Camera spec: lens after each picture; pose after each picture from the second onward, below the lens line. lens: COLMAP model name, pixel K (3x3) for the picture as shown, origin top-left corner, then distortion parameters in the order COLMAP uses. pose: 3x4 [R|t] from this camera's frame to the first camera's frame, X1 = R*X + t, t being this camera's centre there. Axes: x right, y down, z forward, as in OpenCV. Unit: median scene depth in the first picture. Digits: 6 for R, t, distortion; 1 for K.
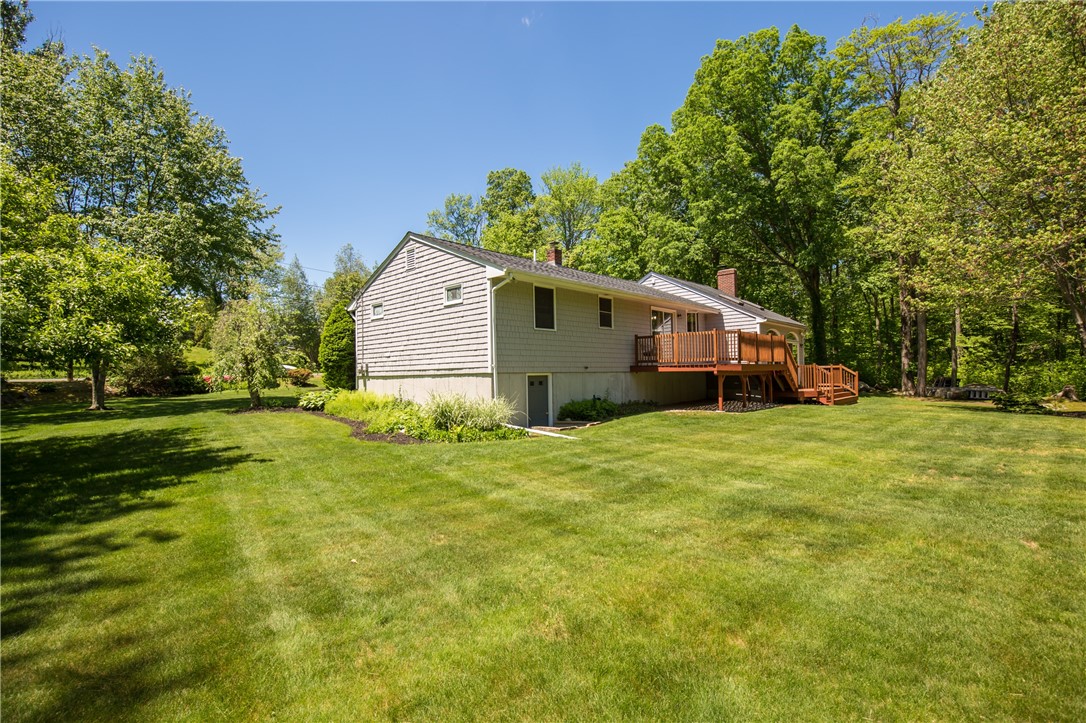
lens RADIAL K [[498.7, 0, 543.7], [0, 498.7, 361.8], [0, 0, 1]] dist [-0.036257, 0.006534]
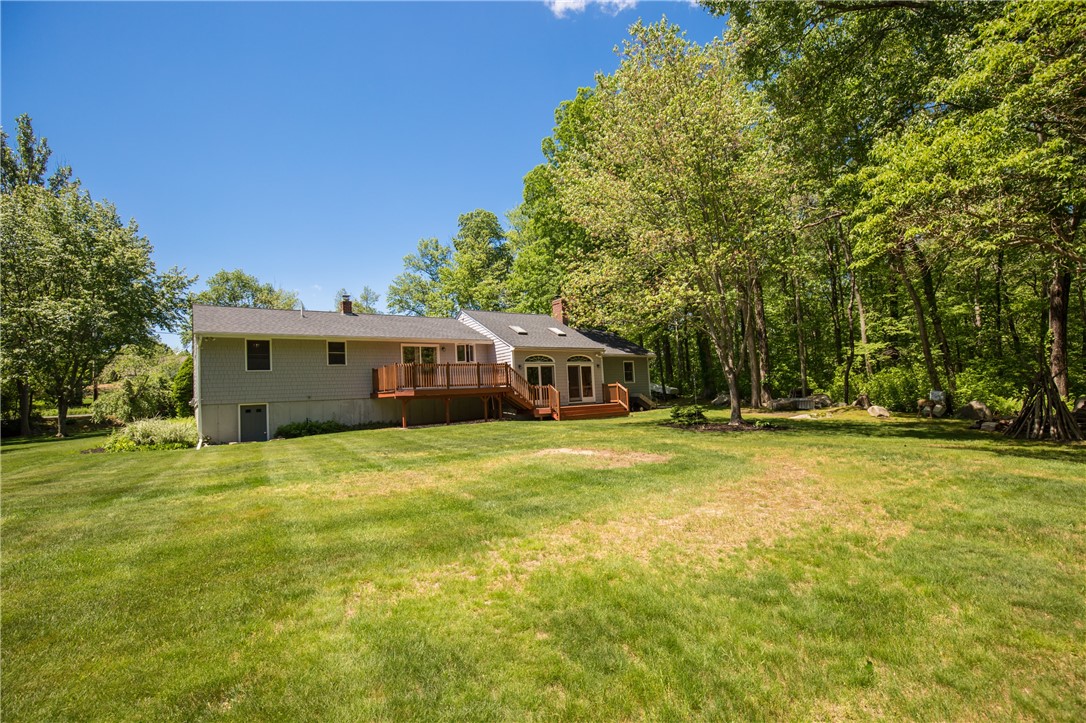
lens RADIAL K [[498.7, 0, 541.7], [0, 498.7, 366.6], [0, 0, 1]] dist [-0.036257, 0.006534]
pose [[0.981862, -0.046408, -0.183828, 0.879943], [0.040907, 0.998598, -0.033603, 0.000321], [0.185129, 0.025474, 0.982384, -0.163153]]
